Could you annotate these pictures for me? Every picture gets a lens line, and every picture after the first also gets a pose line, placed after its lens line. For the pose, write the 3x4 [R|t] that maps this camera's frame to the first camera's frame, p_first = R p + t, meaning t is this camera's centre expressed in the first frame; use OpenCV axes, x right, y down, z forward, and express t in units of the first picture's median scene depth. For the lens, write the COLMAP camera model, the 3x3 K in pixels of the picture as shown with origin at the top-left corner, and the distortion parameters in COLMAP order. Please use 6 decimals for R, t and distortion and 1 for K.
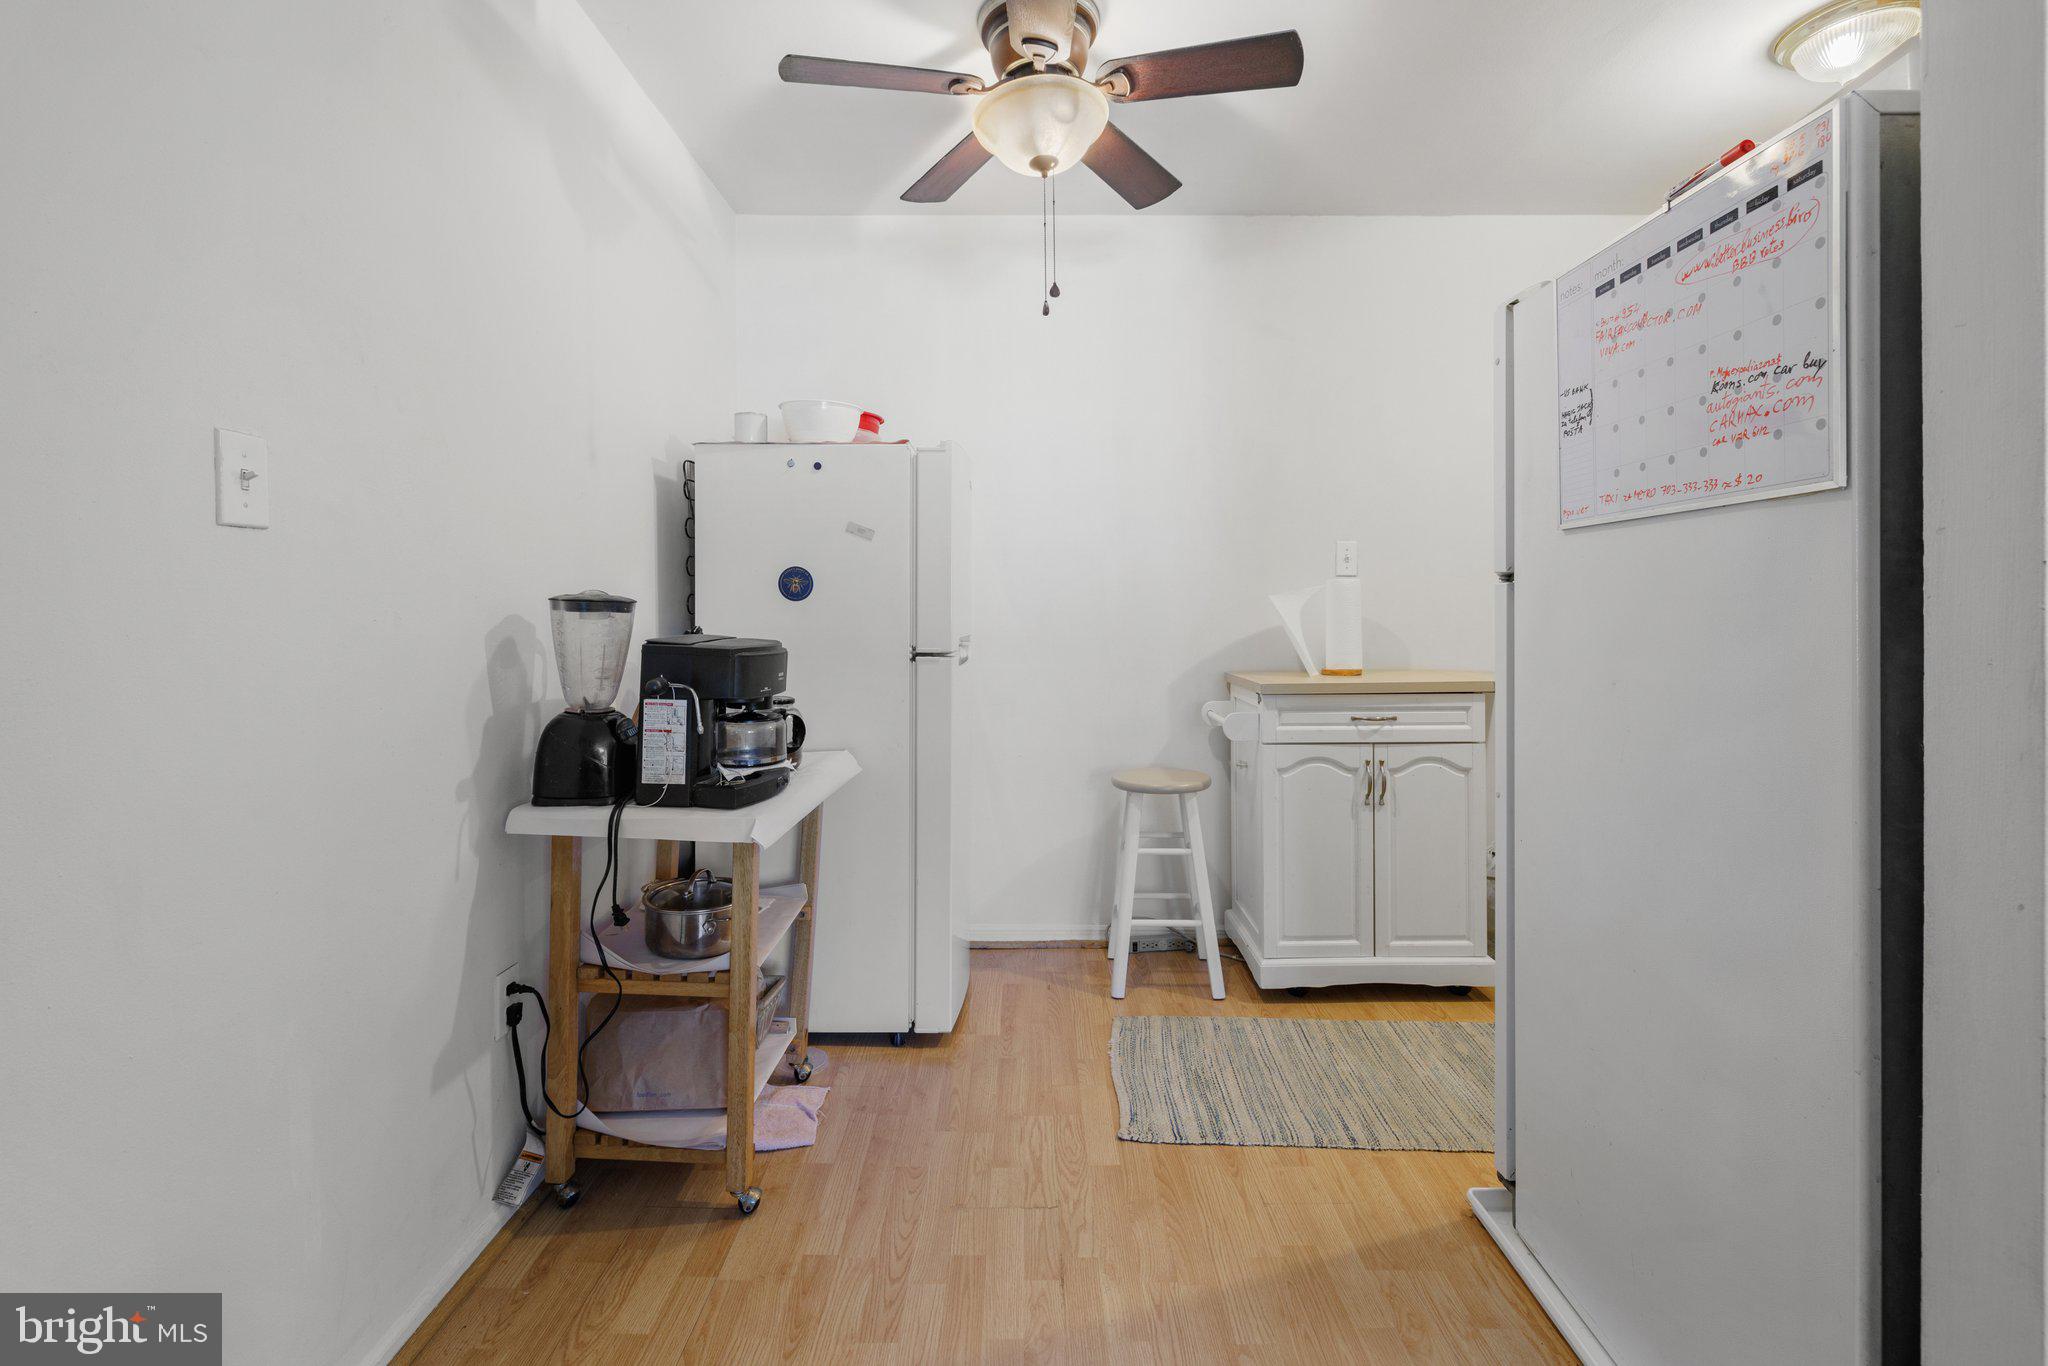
lens RADIAL K [[898.7, 0, 1032.2], [0, 898.7, 606.3], [0, 0, 1]] dist [0.000861, 0.000039]
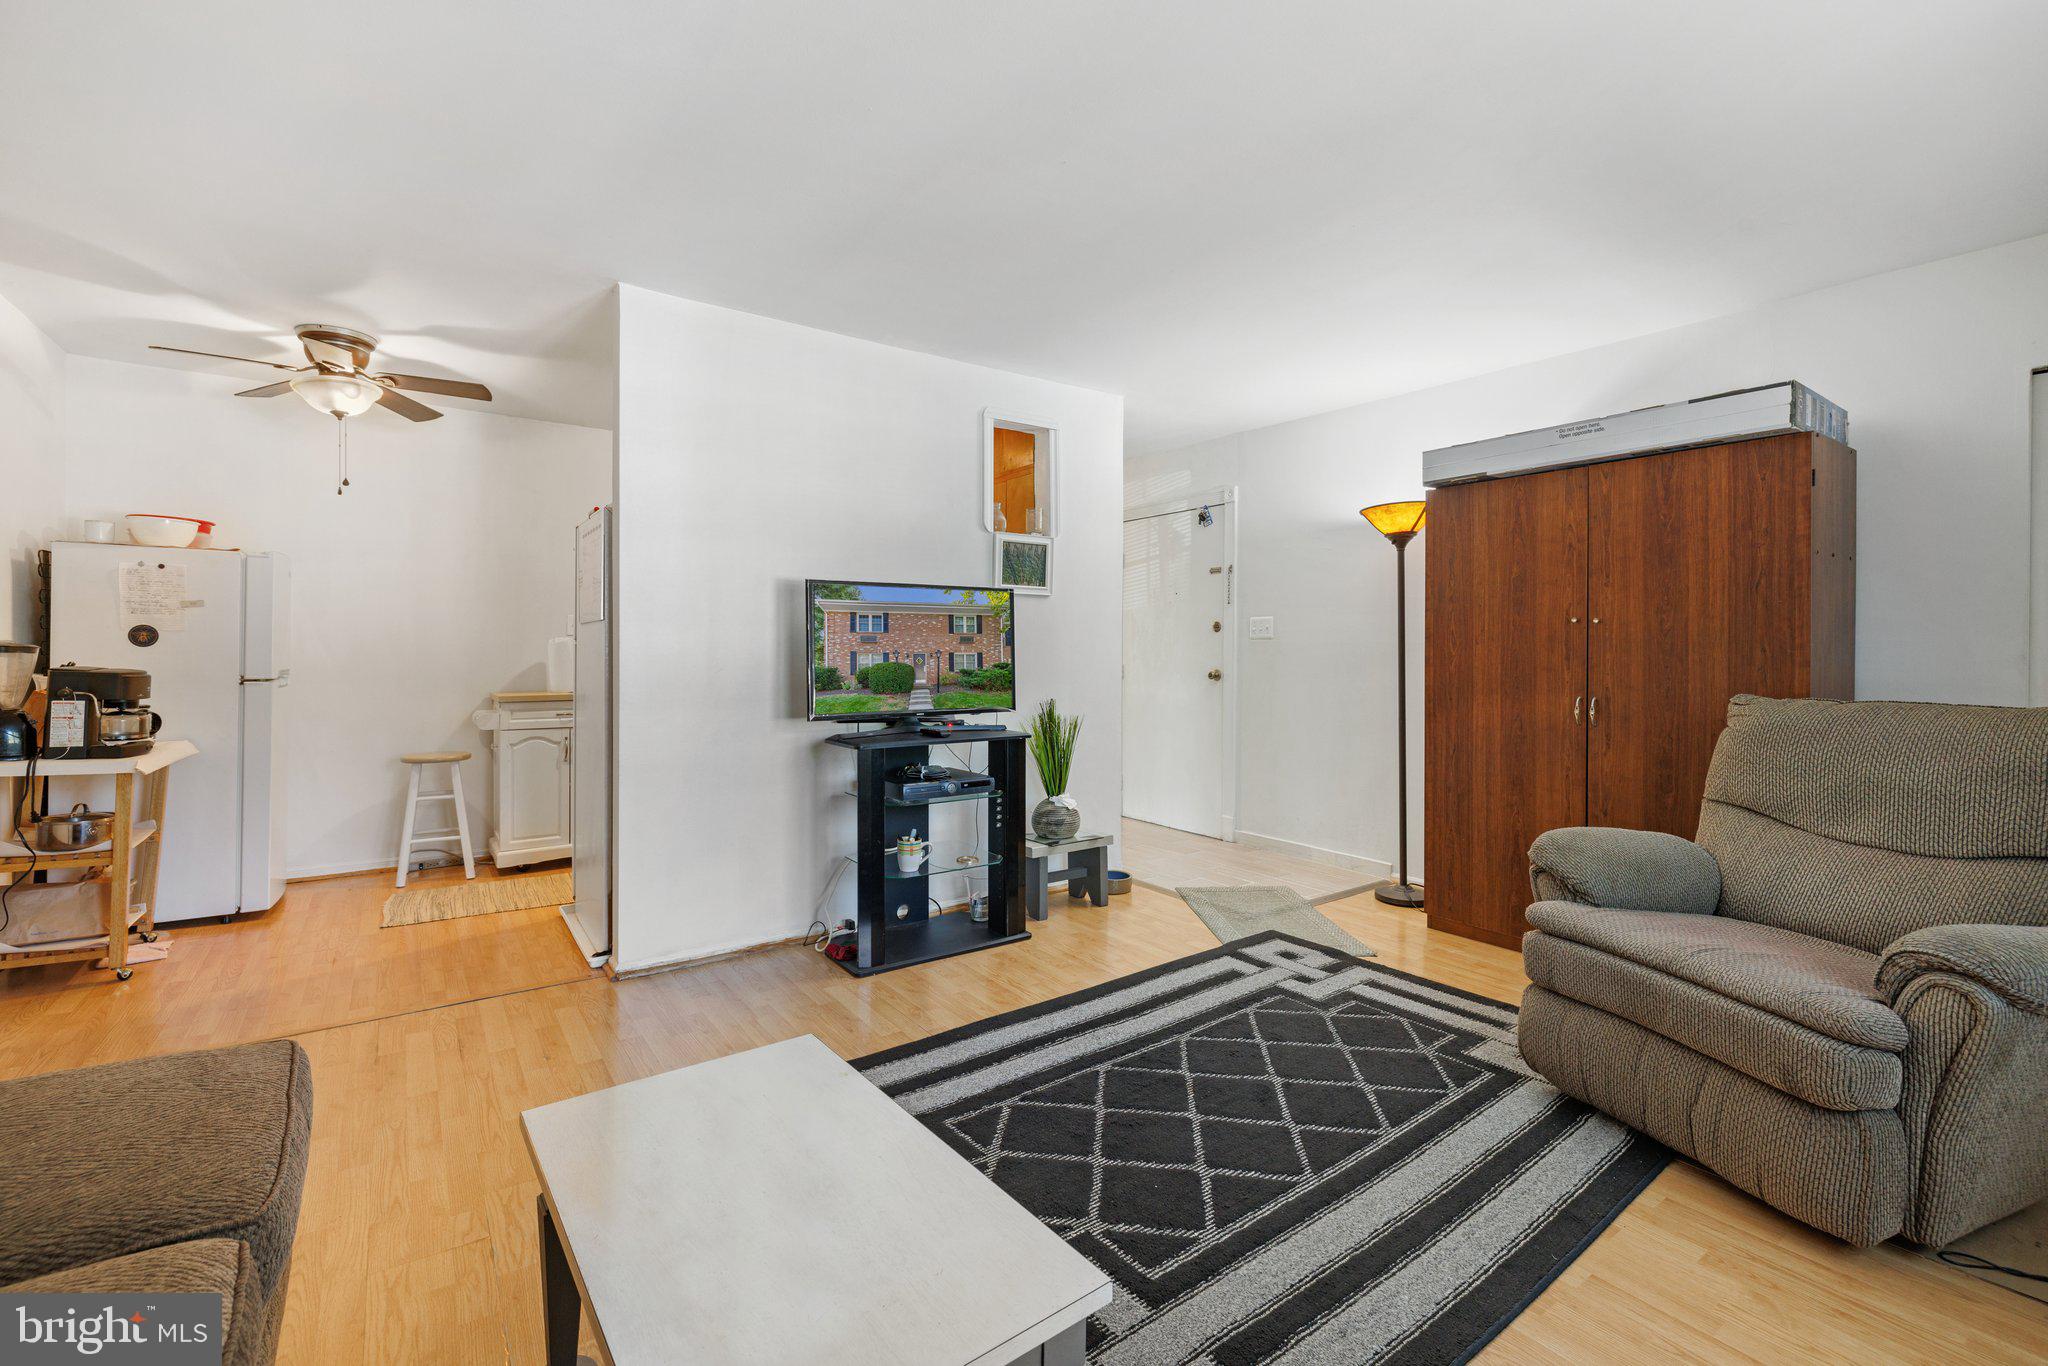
lens RADIAL K [[864.6, 0, 1001.4], [0, 864.6, 649.4], [0, 0, 1]] dist [-0.003683, -0.000400]
pose [[0.821709, 0.009726, 0.569824, 0.096653], [-0.006547, 0.999949, -0.007628, 0.000207], [-0.569869, 0.002537, 0.821731, -0.957280]]
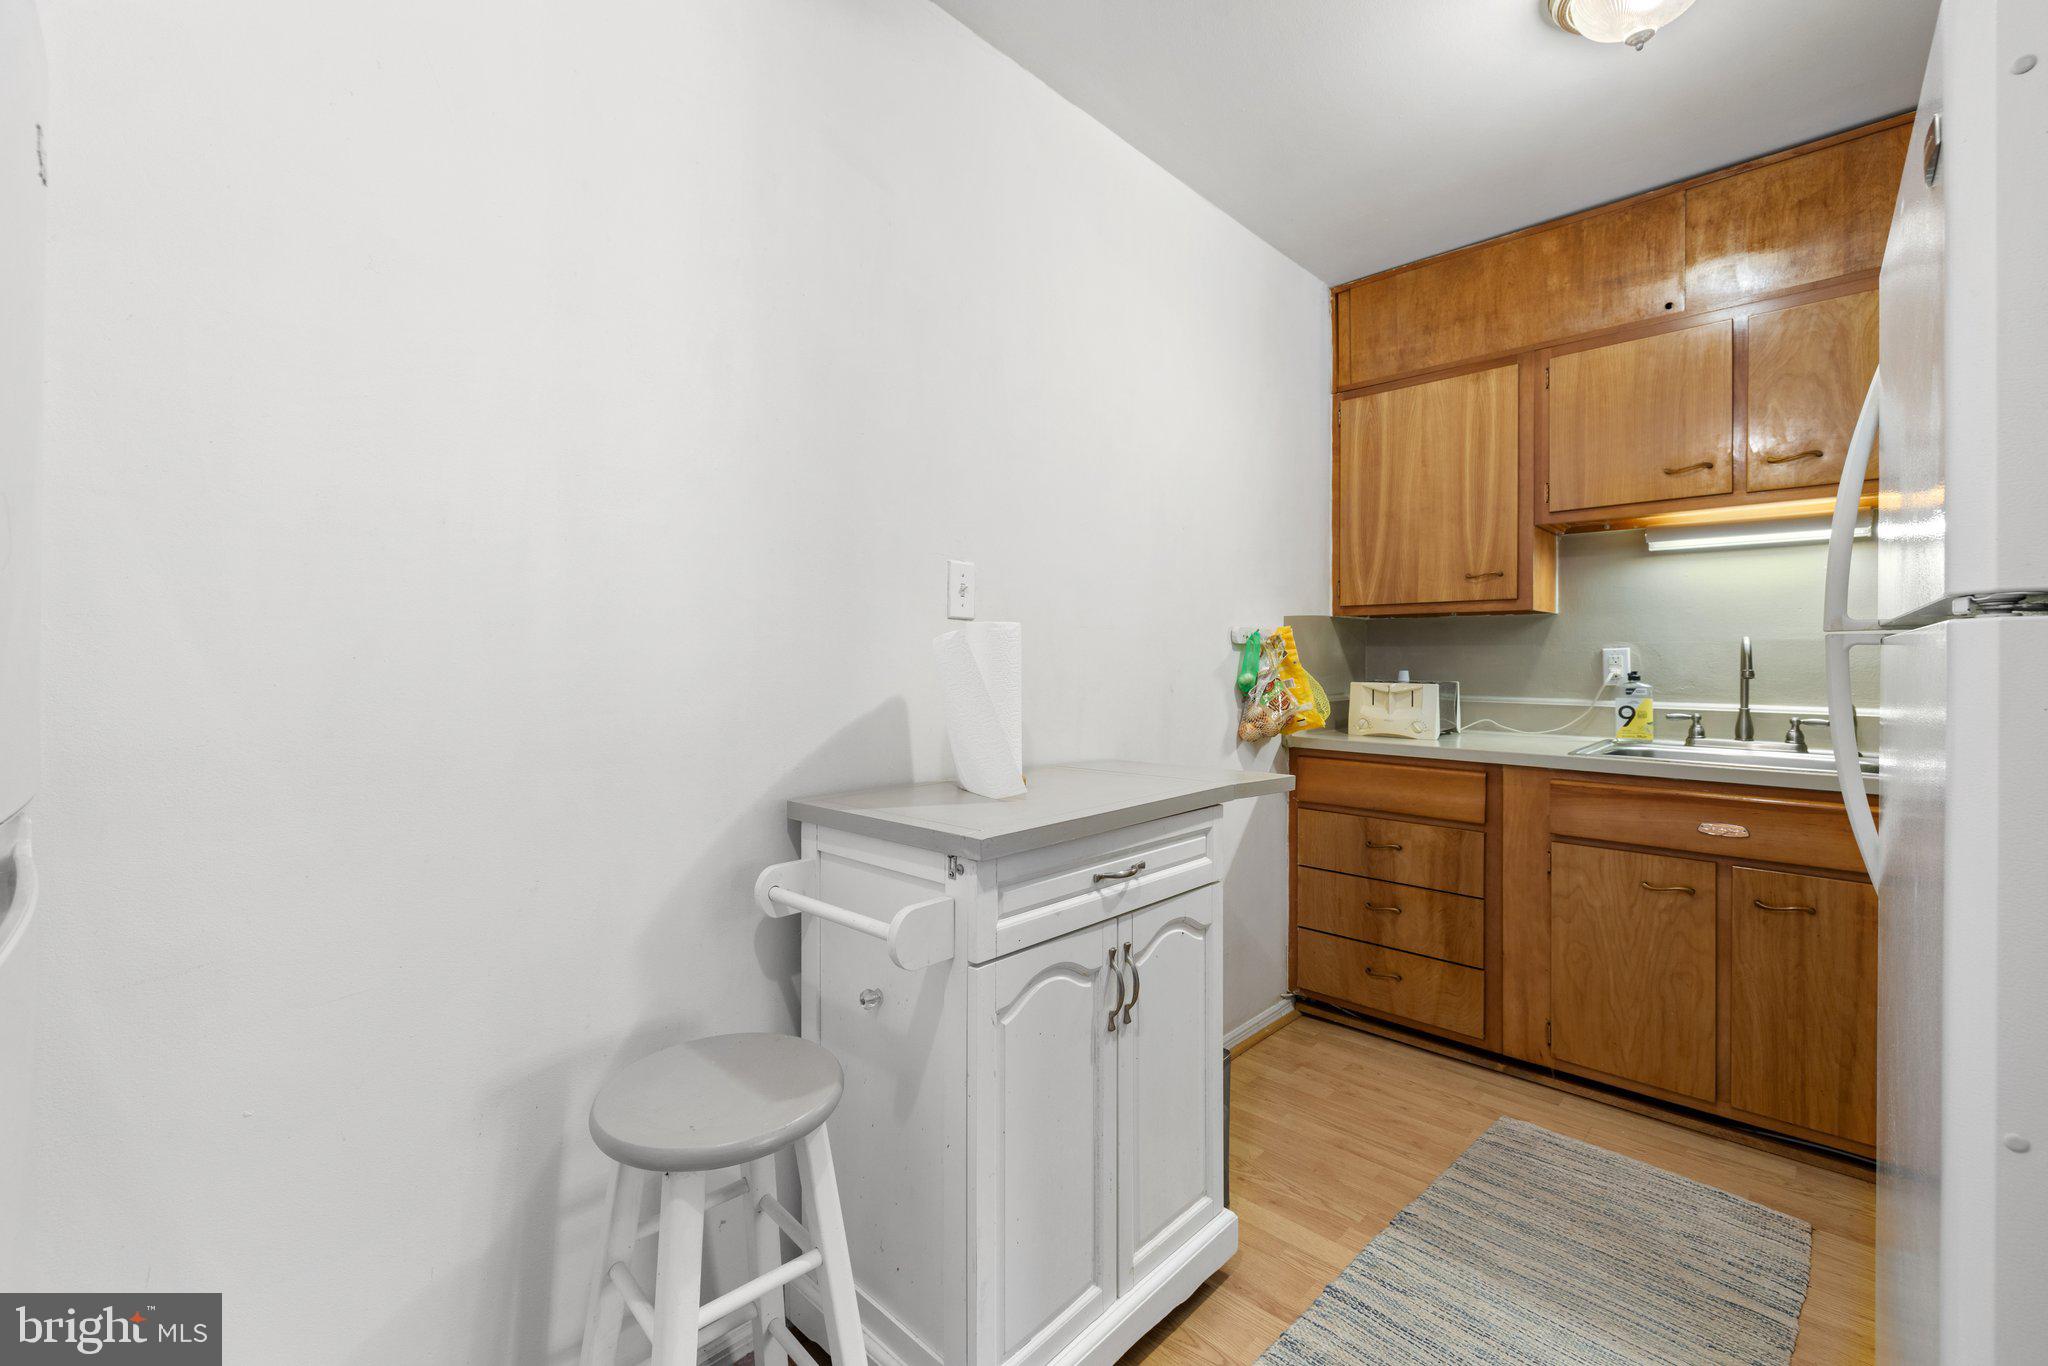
lens RADIAL K [[845.9, 0, 985.8], [0, 845.9, 662.3], [0, 0, 1]] dist [-0.012708, 0.002803]
pose [[0.714564, 0.006967, 0.699535, -0.043660], [-0.002488, 0.999969, -0.007417, 0.000061], [-0.699566, 0.003559, 0.714560, 0.686194]]
